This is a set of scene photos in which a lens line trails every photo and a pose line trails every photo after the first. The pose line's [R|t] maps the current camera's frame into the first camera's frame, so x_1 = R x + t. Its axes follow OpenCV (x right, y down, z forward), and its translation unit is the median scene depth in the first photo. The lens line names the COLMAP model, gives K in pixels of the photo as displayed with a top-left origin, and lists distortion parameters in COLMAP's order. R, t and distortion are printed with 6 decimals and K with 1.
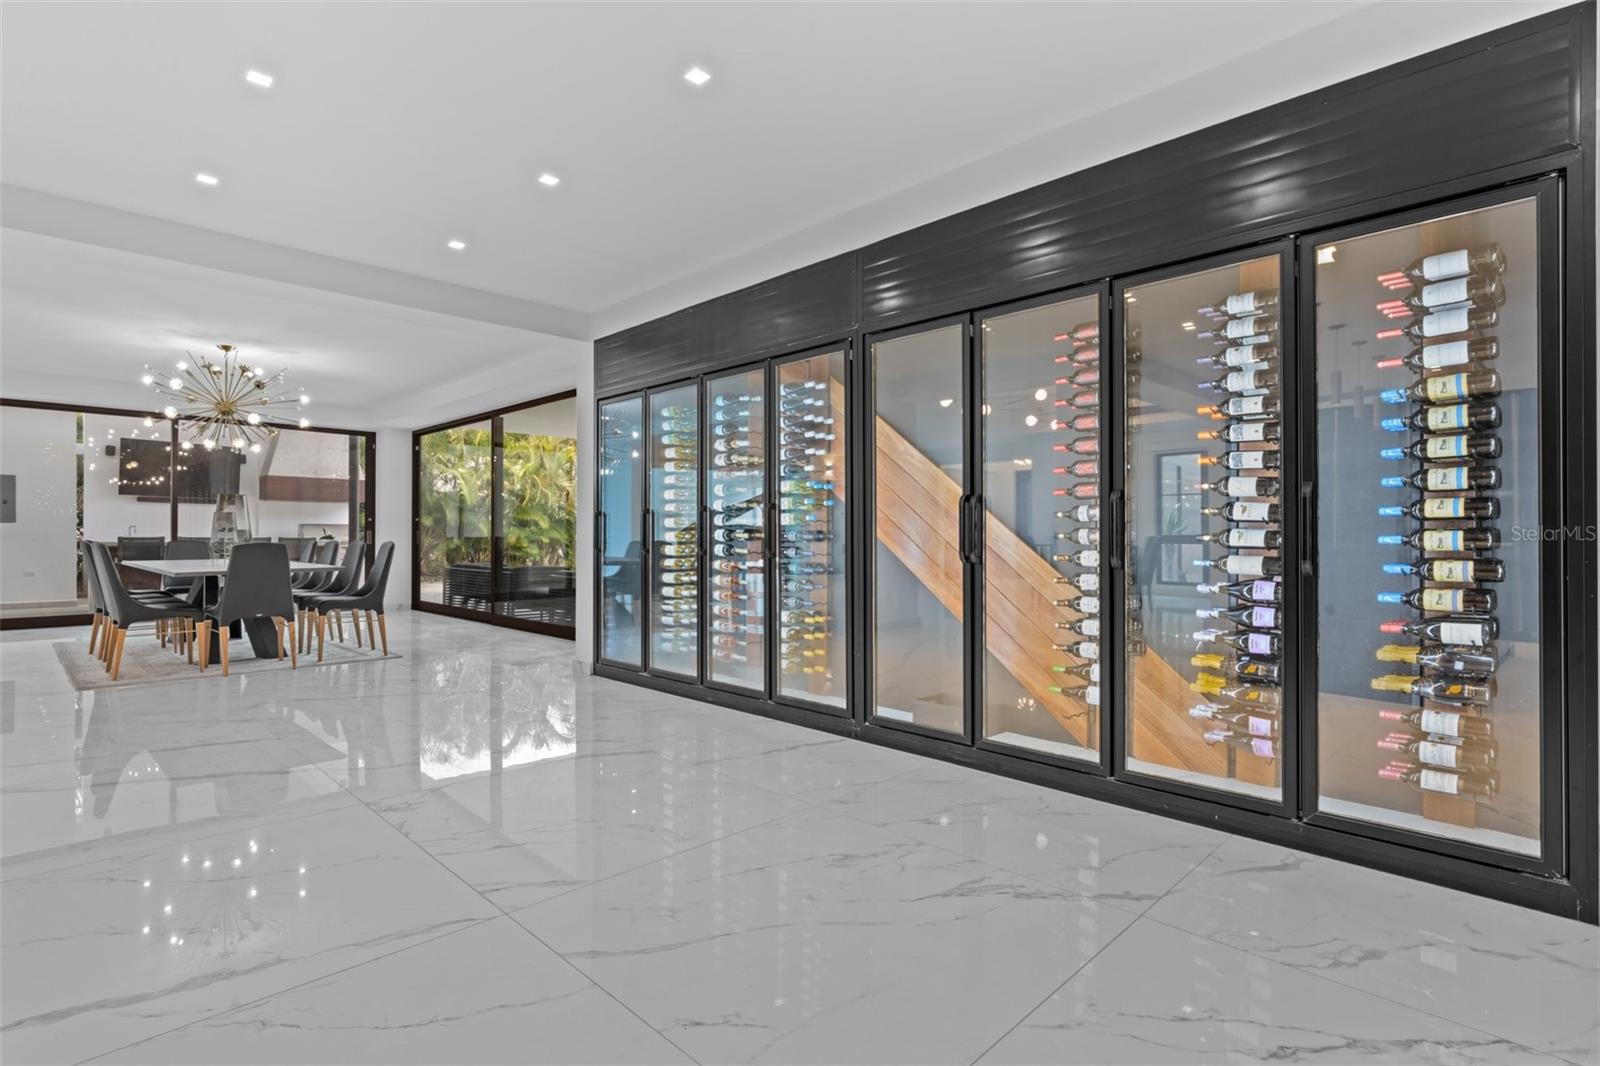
lens RADIAL K [[768.1, 0, 804.0], [0, 768.1, 533.0], [0, 0, 1]] dist [-0.002778, -0.000659]
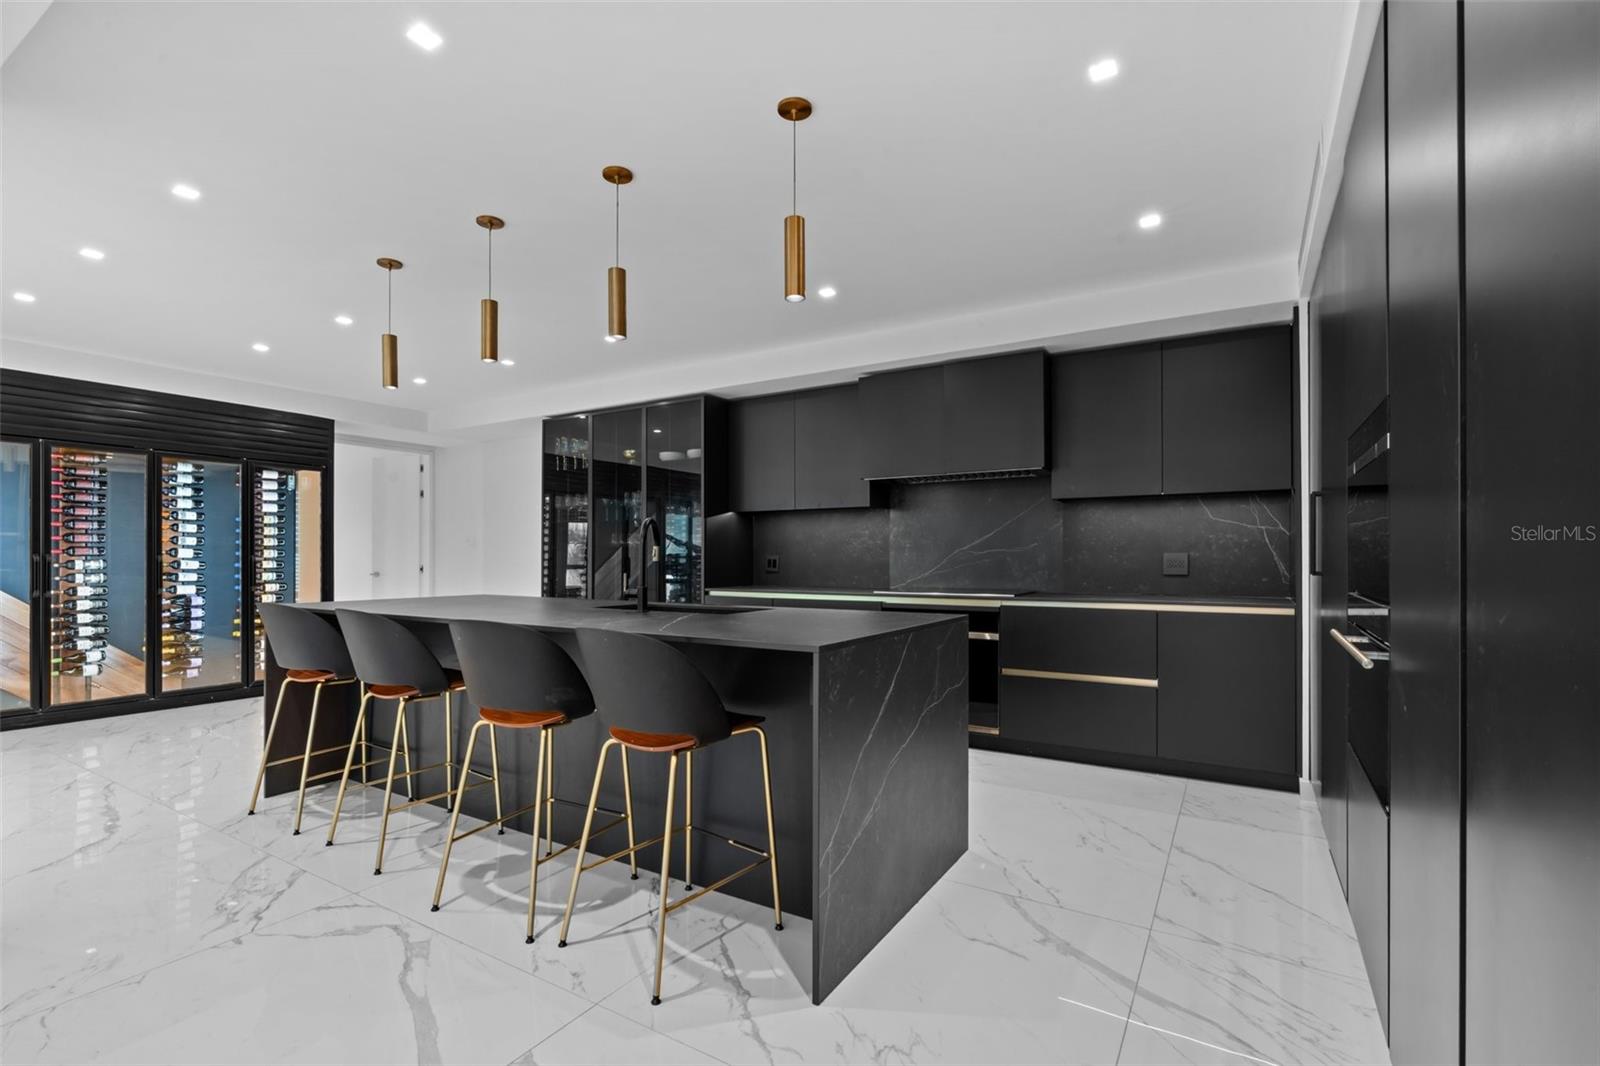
lens RADIAL K [[735.4, 0, 757.5], [0, 735.4, 552.6], [0, 0, 1]] dist [-0.004044, 0.000524]
pose [[-0.185157, 0.000772, 0.982709, -1.790200], [-0.009947, 0.999947, -0.002660, -0.074622], [-0.982659, -0.010268, -0.185140, -0.195506]]
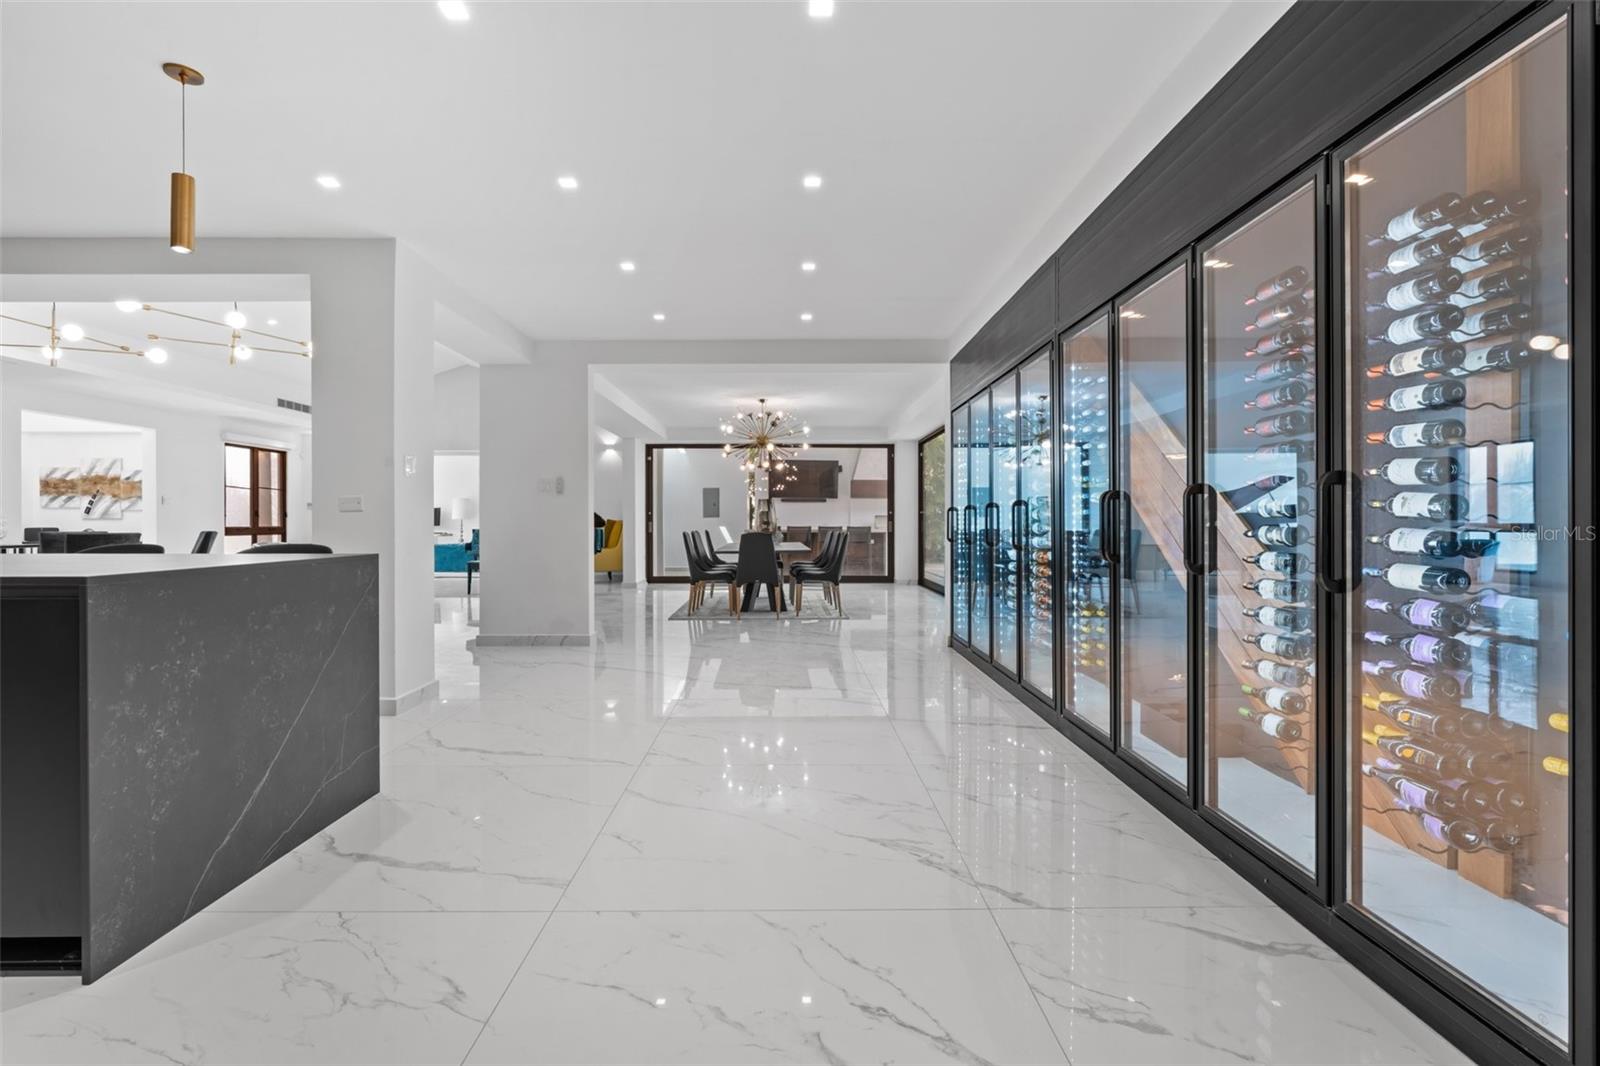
lens RADIAL K [[735.4, 0, 811.8], [0, 735.4, 517.9], [0, 0, 1]] dist [-0.004044, 0.000524]
pose [[0.718297, -0.006807, -0.695704, 0.674138], [0.005670, 0.999976, -0.003931, -0.016370], [0.695714, -0.001121, 0.718318, 0.089371]]
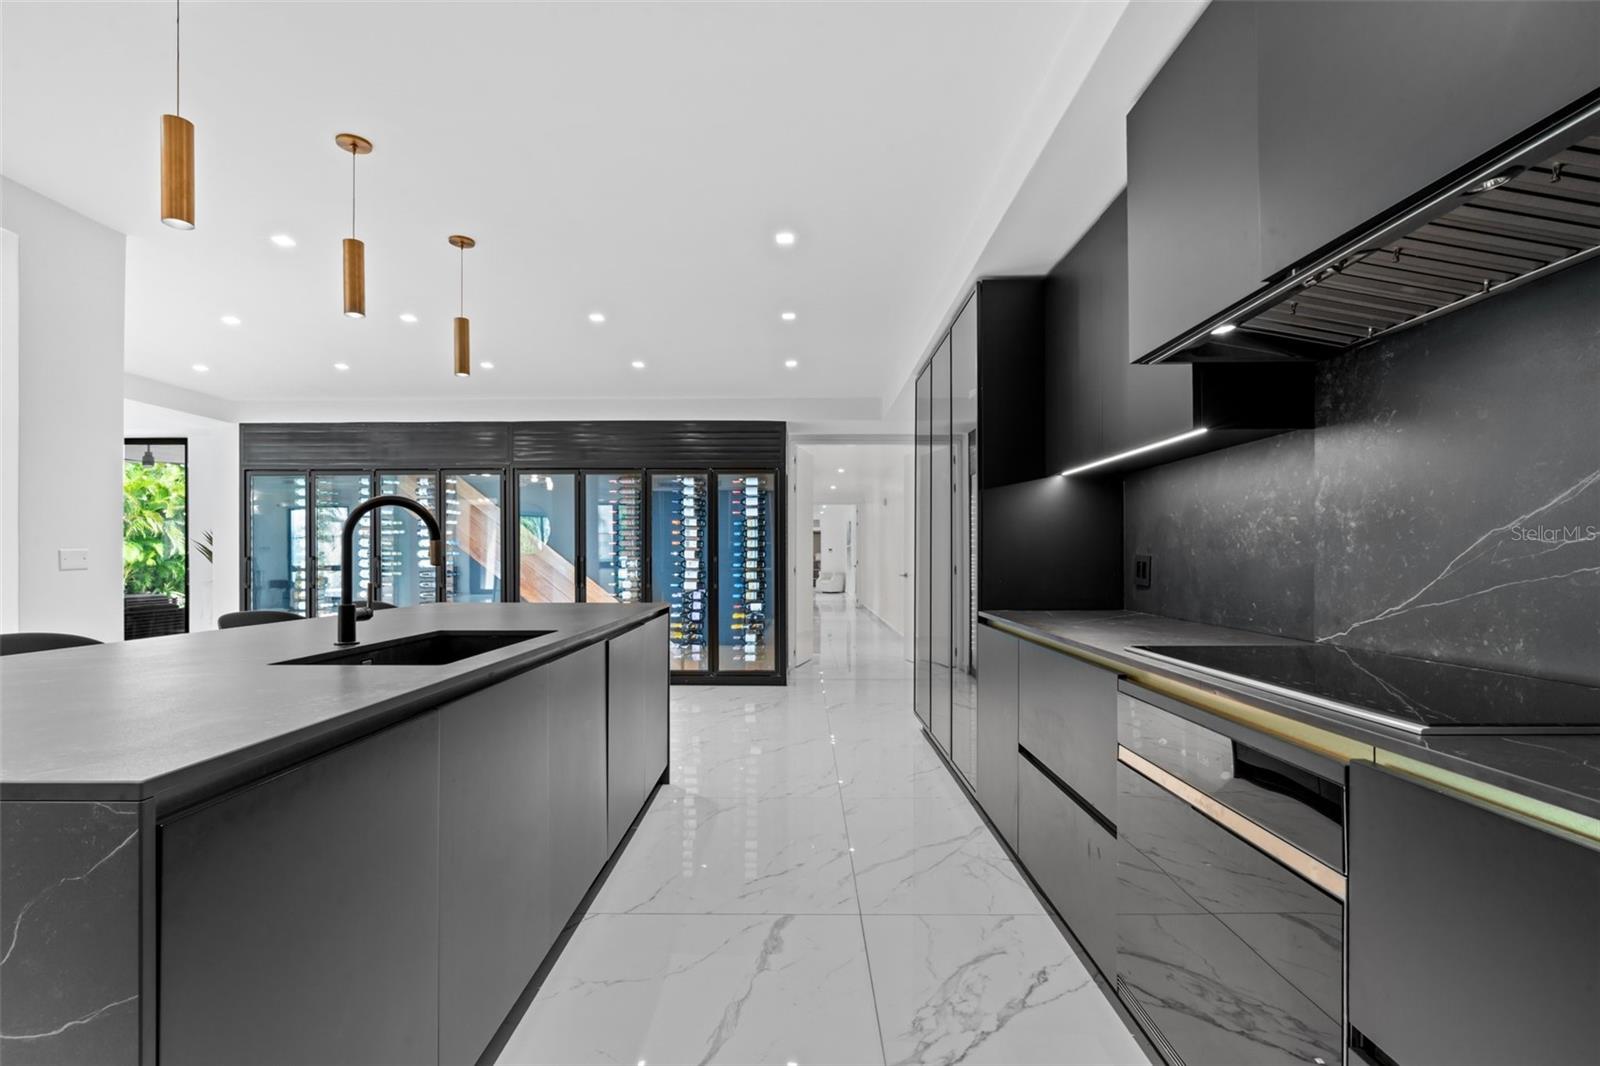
lens RADIAL K [[735.4, 0, 795.6], [0, 735.4, 544.8], [0, 0, 1]] dist [-0.004044, 0.000524]
pose [[0.713441, 0.004438, 0.700702, -0.892797], [-0.000039, 0.999980, -0.006294, -0.079015], [-0.700716, 0.004463, 0.713427, -0.989585]]
